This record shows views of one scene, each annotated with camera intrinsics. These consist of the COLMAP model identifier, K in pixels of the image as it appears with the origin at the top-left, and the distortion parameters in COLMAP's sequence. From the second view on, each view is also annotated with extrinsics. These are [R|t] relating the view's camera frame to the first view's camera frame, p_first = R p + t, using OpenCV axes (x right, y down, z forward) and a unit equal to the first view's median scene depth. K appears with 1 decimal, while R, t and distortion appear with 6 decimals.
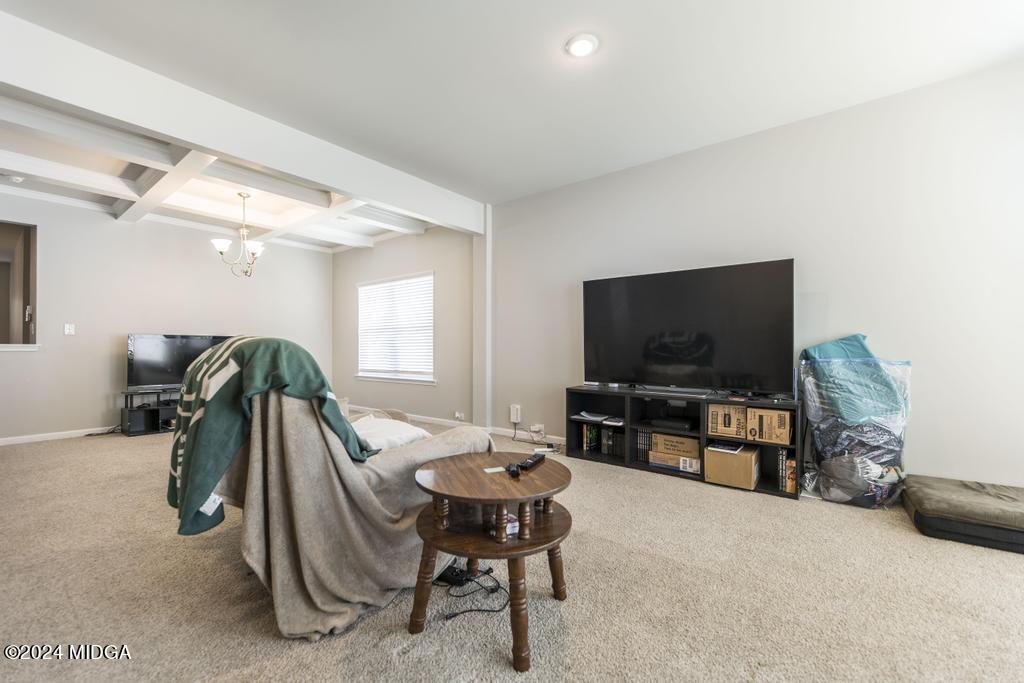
lens RADIAL K [[414.9, 0, 507.1], [0, 414.9, 346.7], [0, 0, 1]] dist [-0.002217, 0.000036]
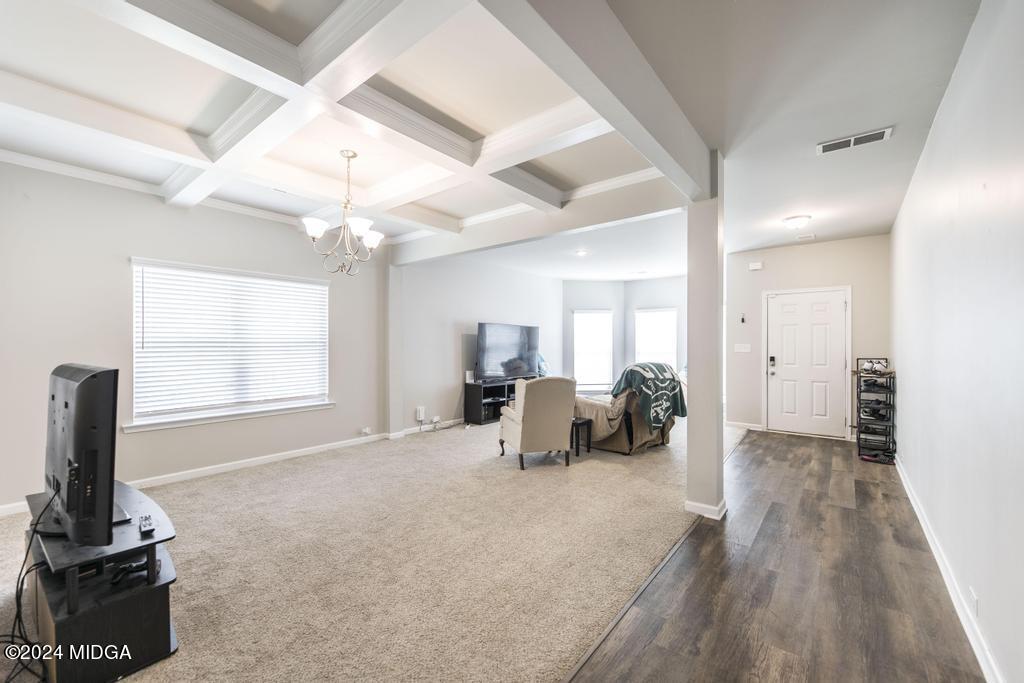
lens RADIAL K [[414.9, 0, 507.1], [0, 414.9, 346.7], [0, 0, 1]] dist [-0.002217, 0.000036]
pose [[0.029766, -0.002070, 0.999555, -1.132859], [0.000132, 0.999998, 0.002067, -0.045889], [-0.999557, 0.000071, 0.029766, 0.609358]]
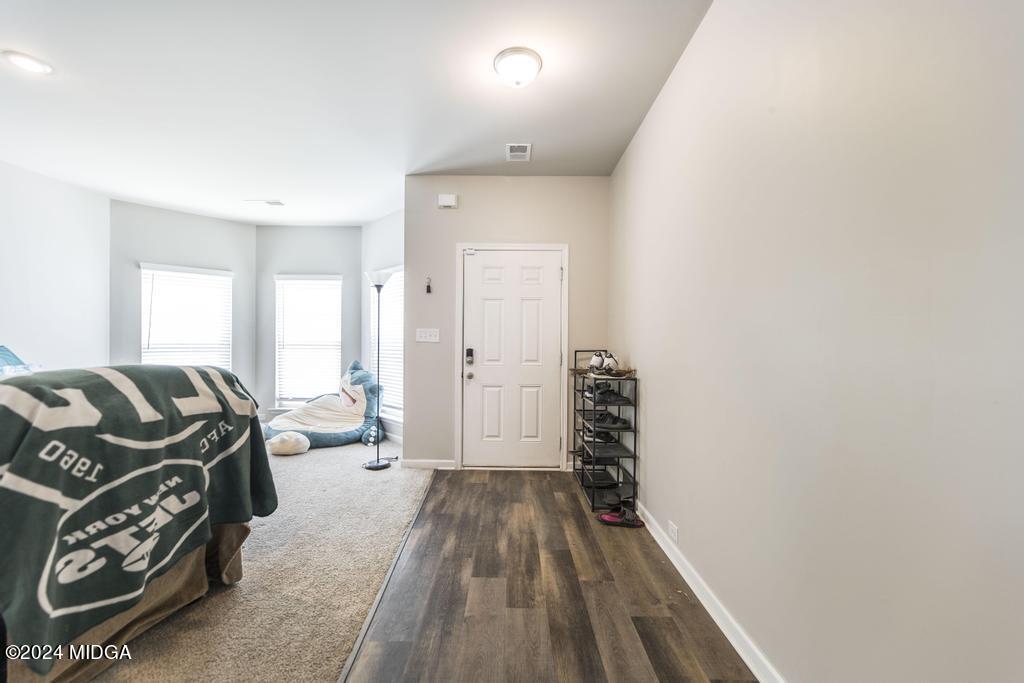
lens RADIAL K [[414.9, 0, 507.1], [0, 414.9, 346.7], [0, 0, 1]] dist [-0.002217, 0.000036]
pose [[-0.599678, -0.008257, 0.800199, -0.573126], [-0.006613, 0.999964, 0.005363, -0.024416], [-0.800214, -0.002076, -0.599711, 0.286156]]
